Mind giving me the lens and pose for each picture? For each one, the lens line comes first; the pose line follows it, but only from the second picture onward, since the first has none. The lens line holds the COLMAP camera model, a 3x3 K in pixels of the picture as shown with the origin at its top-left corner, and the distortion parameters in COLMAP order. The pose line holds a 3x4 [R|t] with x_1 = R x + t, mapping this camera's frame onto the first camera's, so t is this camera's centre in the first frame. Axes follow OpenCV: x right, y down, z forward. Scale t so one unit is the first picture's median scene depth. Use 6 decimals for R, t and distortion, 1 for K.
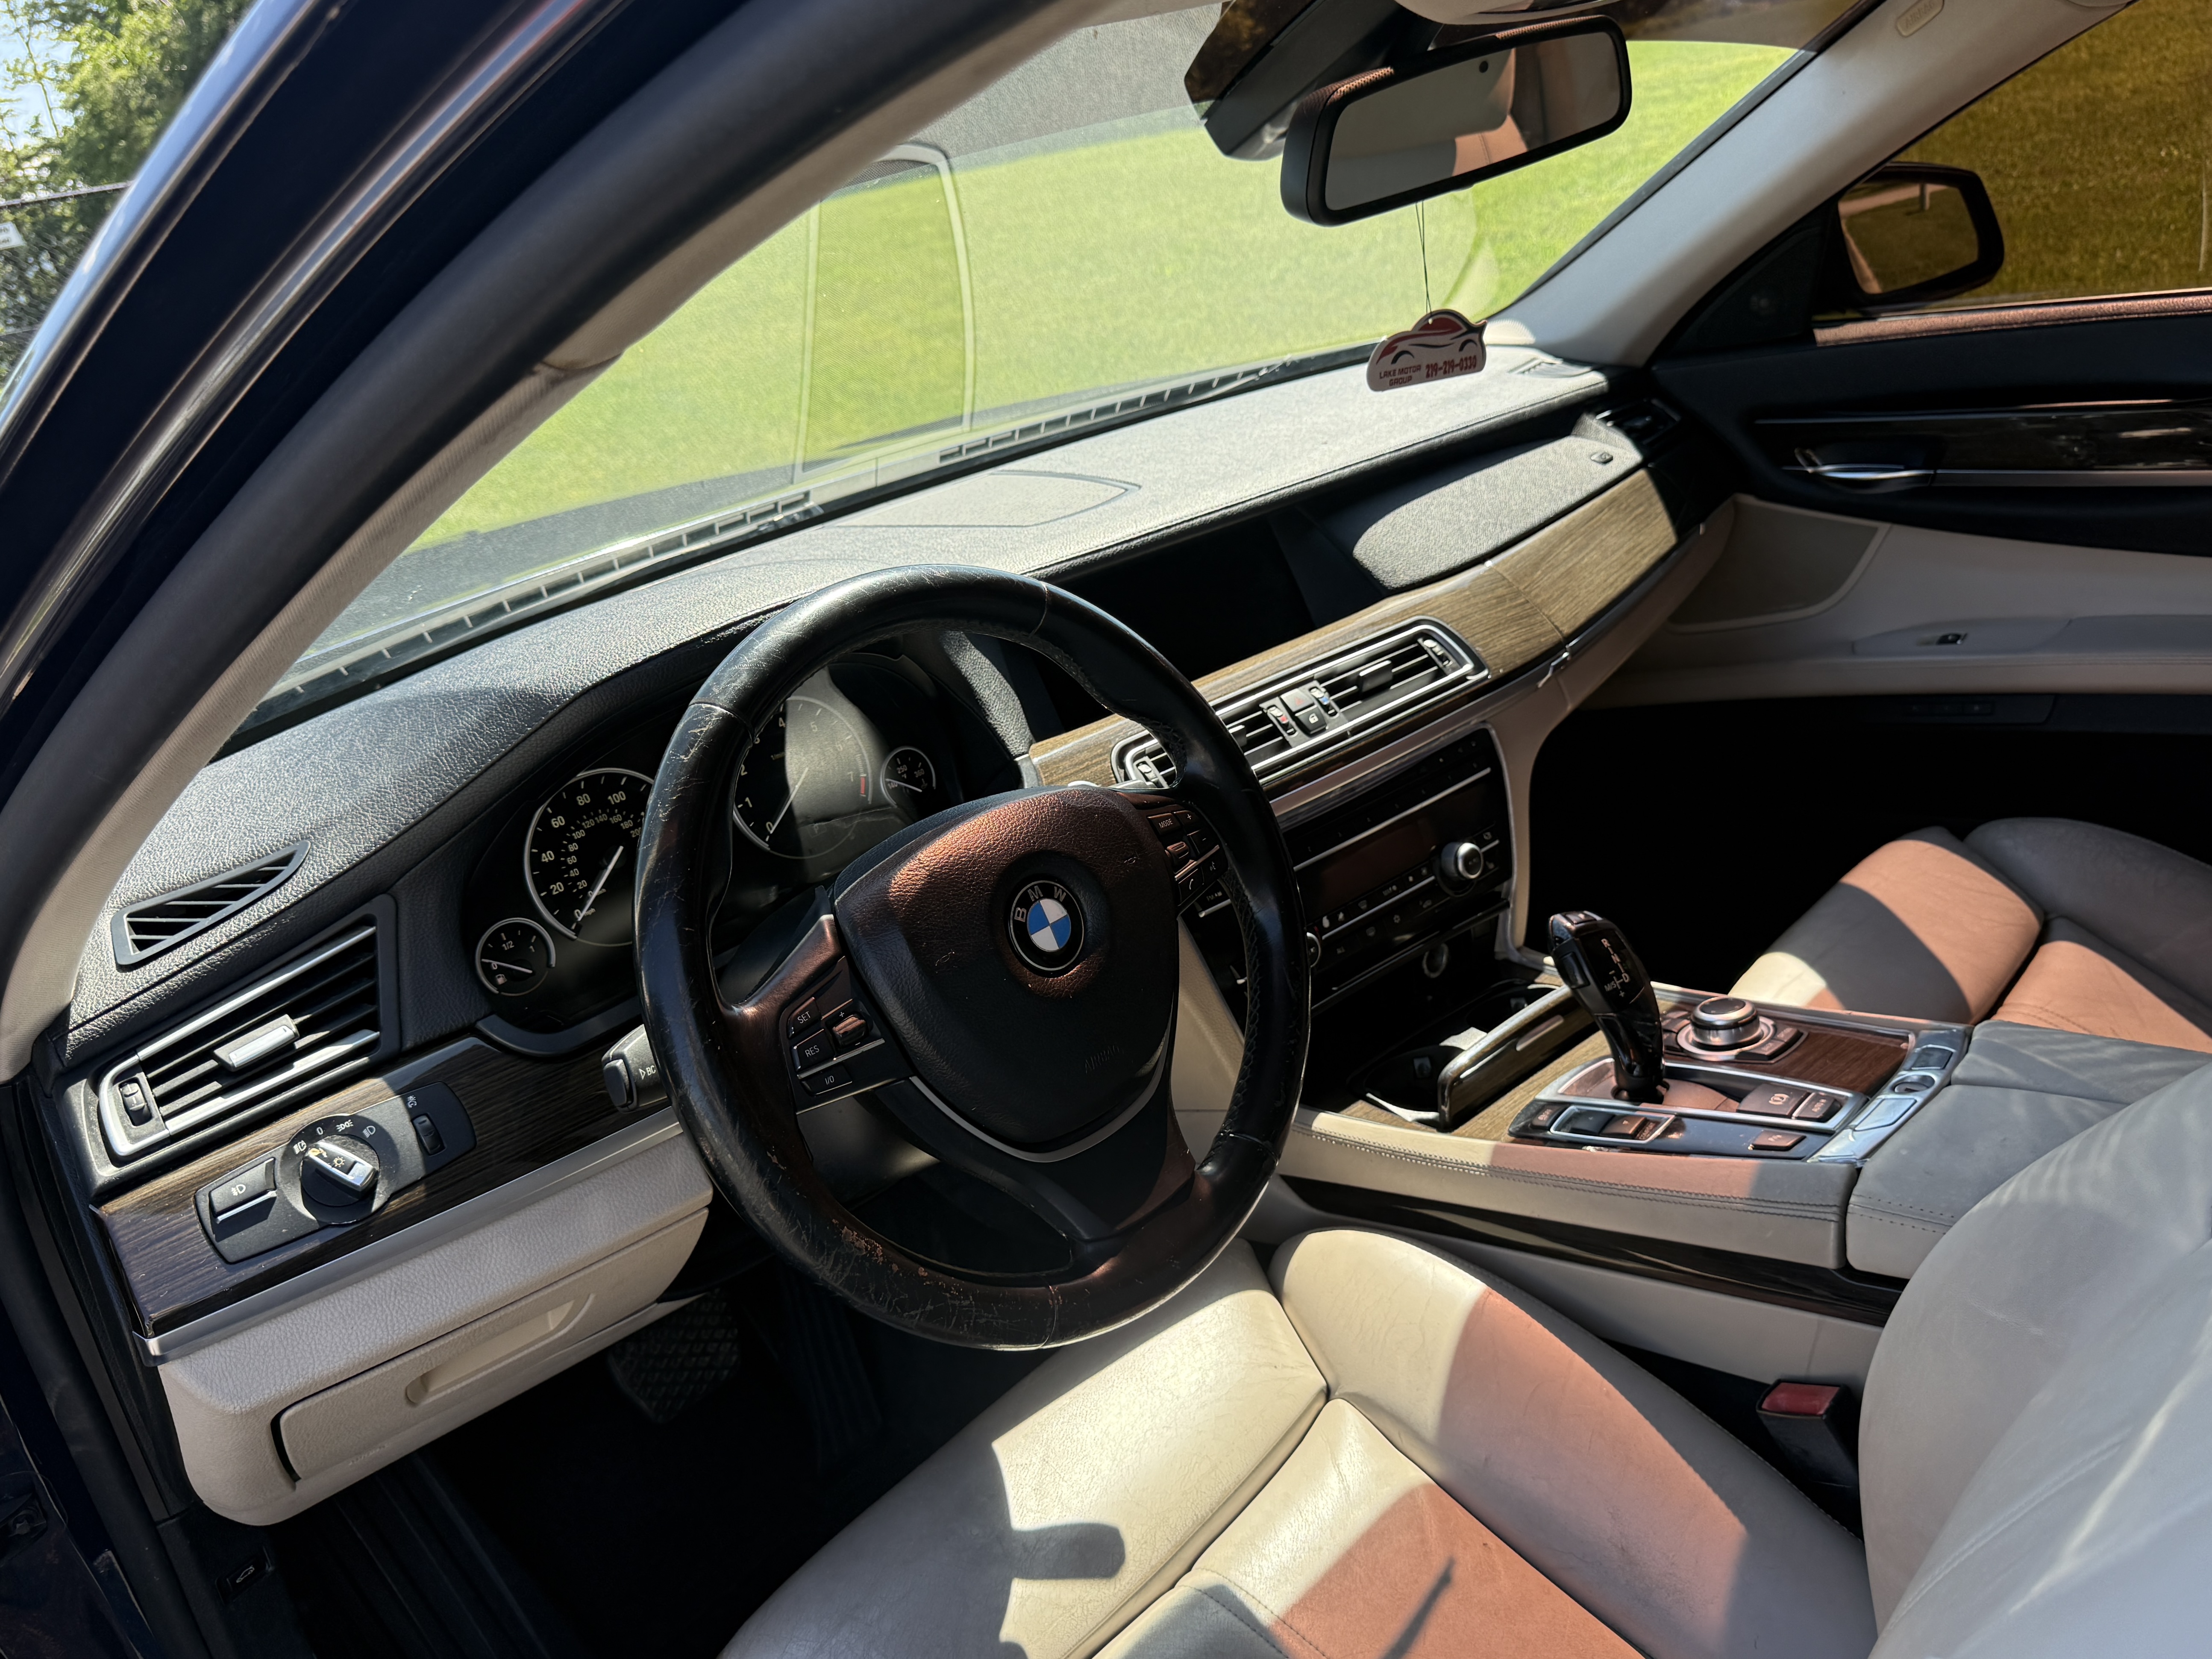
lens RADIAL K [[1591.4, 0, 1106.0], [0, 1591.4, 829.5], [0, 0, 1]] dist [0.018509, -0.037418]
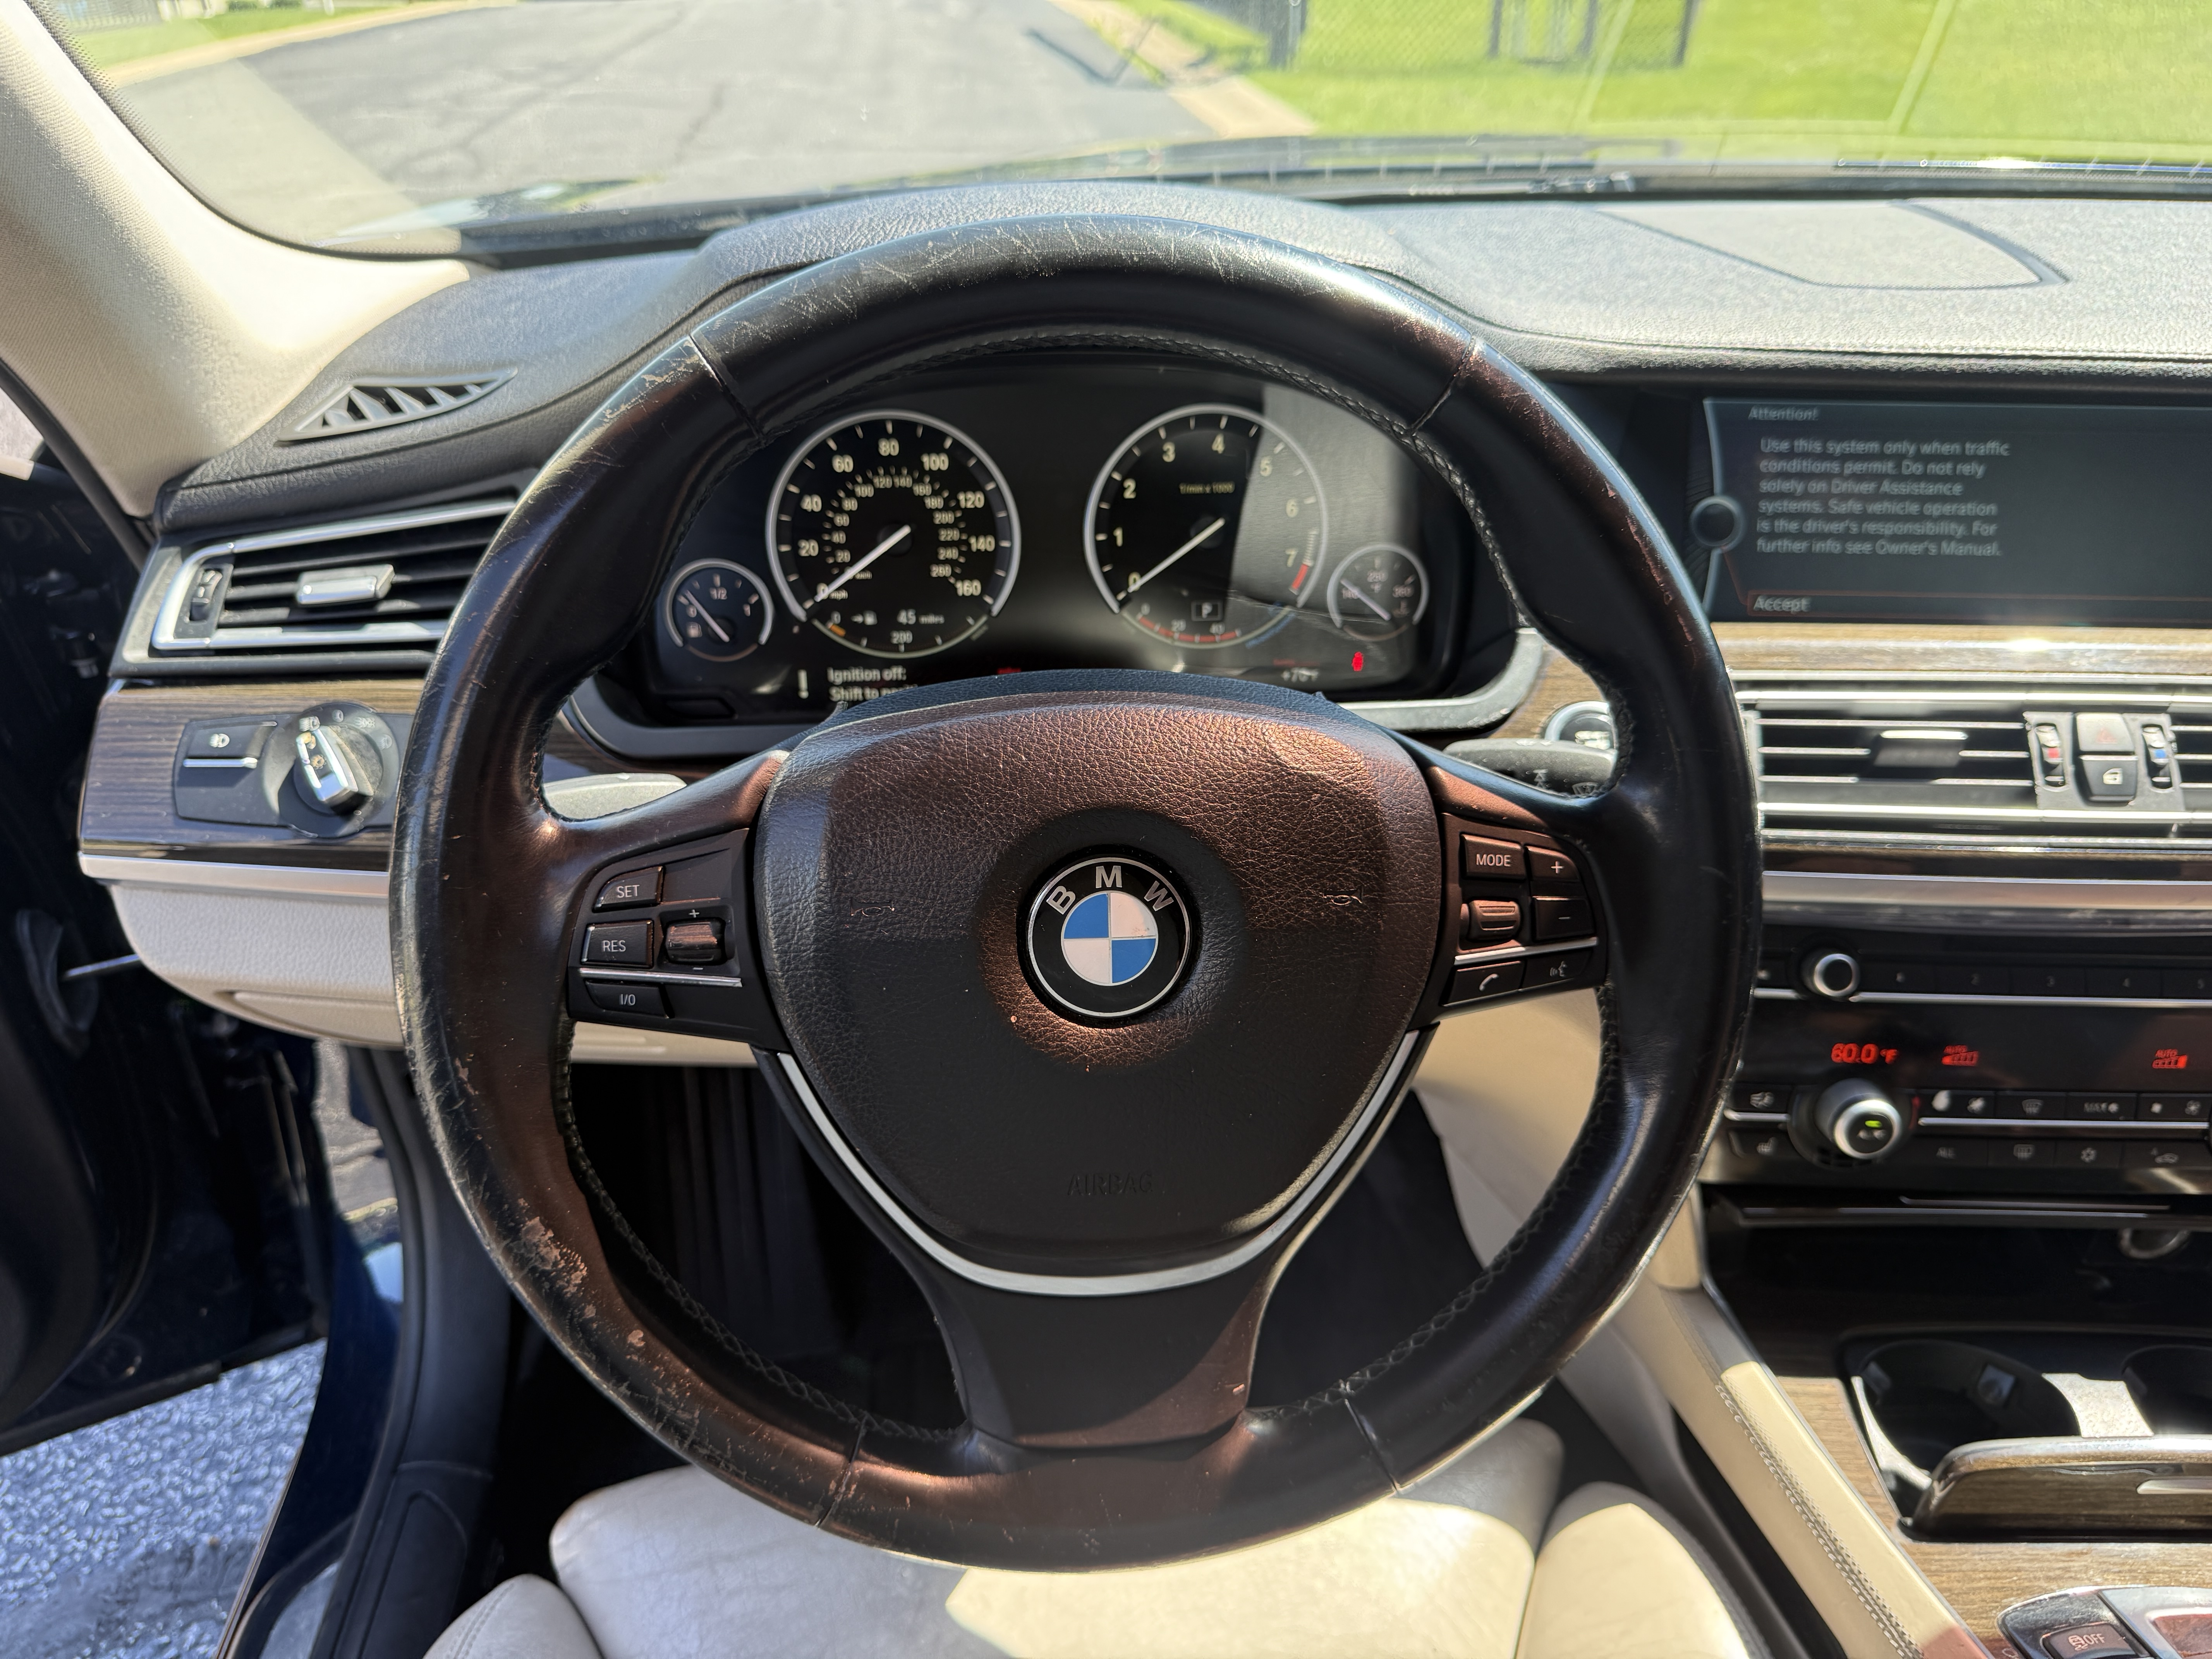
lens RADIAL K [[1503.8, 0, 1145.7], [0, 1503.8, 842.7], [0, 0, 1]] dist [0.054947, -0.093529]
pose [[0.751875, 0.464670, -0.467724, 0.172150], [-0.359397, 0.883612, 0.300106, -0.111296], [0.552736, -0.057544, 0.831367, 0.489269]]
